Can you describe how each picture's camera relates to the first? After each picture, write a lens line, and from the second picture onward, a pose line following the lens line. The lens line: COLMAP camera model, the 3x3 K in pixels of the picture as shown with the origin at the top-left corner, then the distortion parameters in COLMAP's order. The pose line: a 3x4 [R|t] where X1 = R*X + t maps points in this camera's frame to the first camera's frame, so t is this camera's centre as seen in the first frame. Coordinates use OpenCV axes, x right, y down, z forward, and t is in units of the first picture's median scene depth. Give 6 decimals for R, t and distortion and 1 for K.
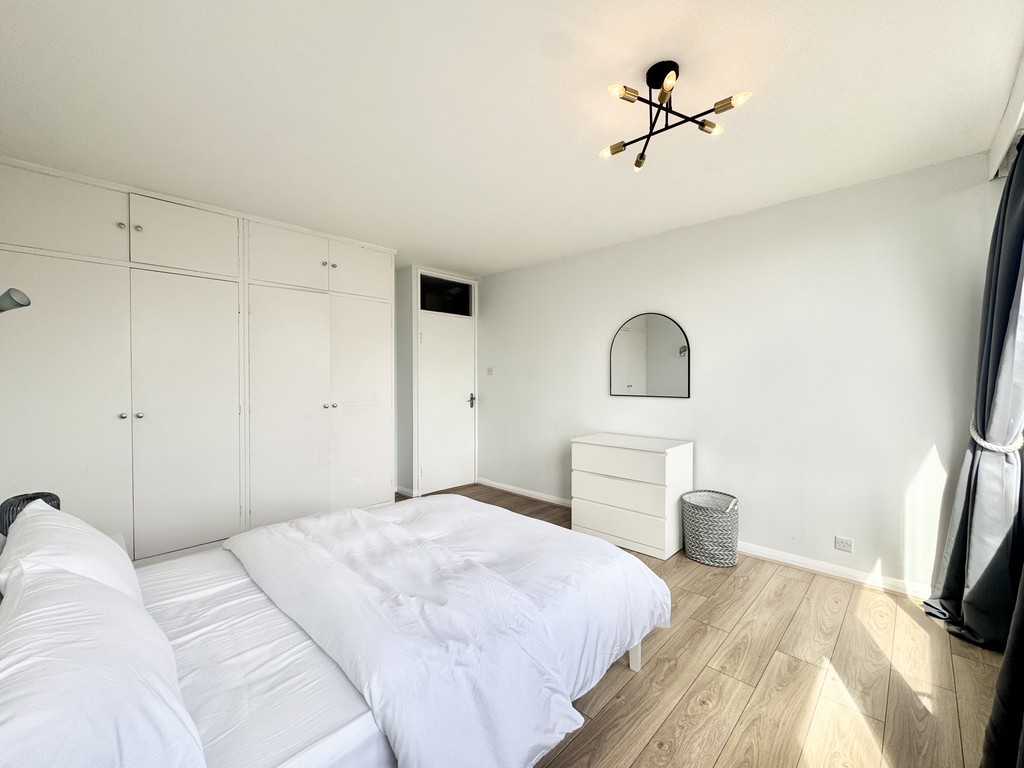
lens RADIAL K [[416.2, 0, 526.6], [0, 416.2, 383.4], [0, 0, 1]] dist [0.011421, 0.000043]
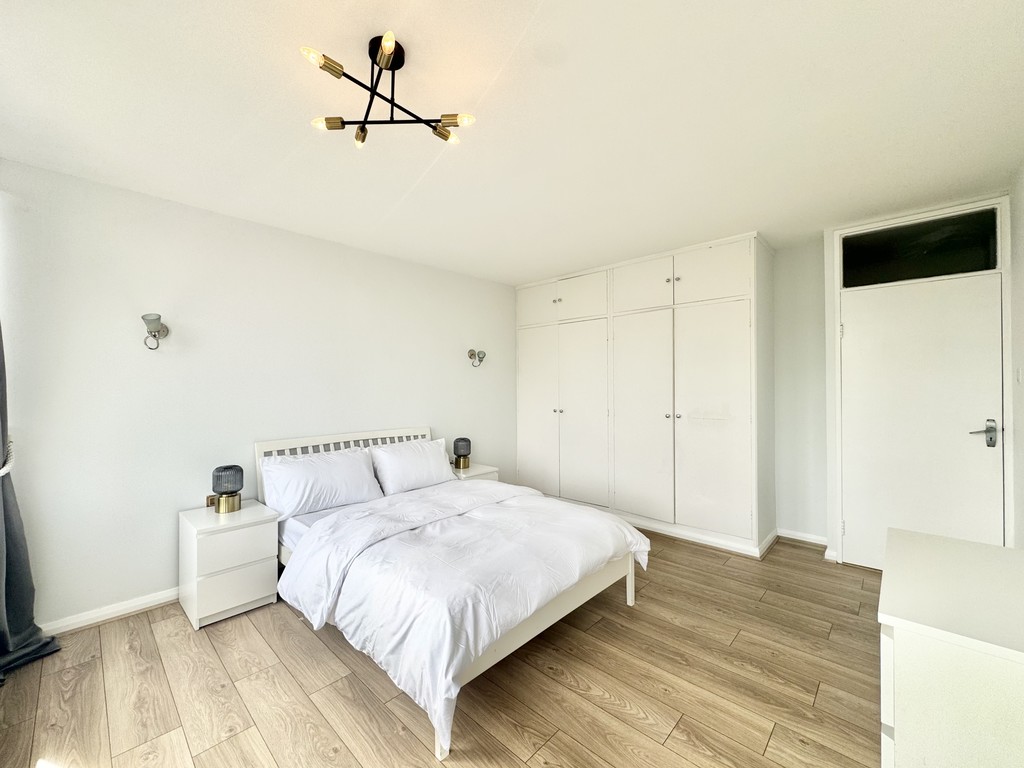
lens RADIAL K [[420.7, 0, 506.9], [0, 420.7, 385.1], [0, 0, 1]] dist [0.000593, 0.000185]
pose [[-0.013177, -0.005937, -0.999896, 0.455184], [-0.012267, 0.999908, -0.005776, -0.009049], [0.999838, 0.012190, -0.013248, 0.481358]]
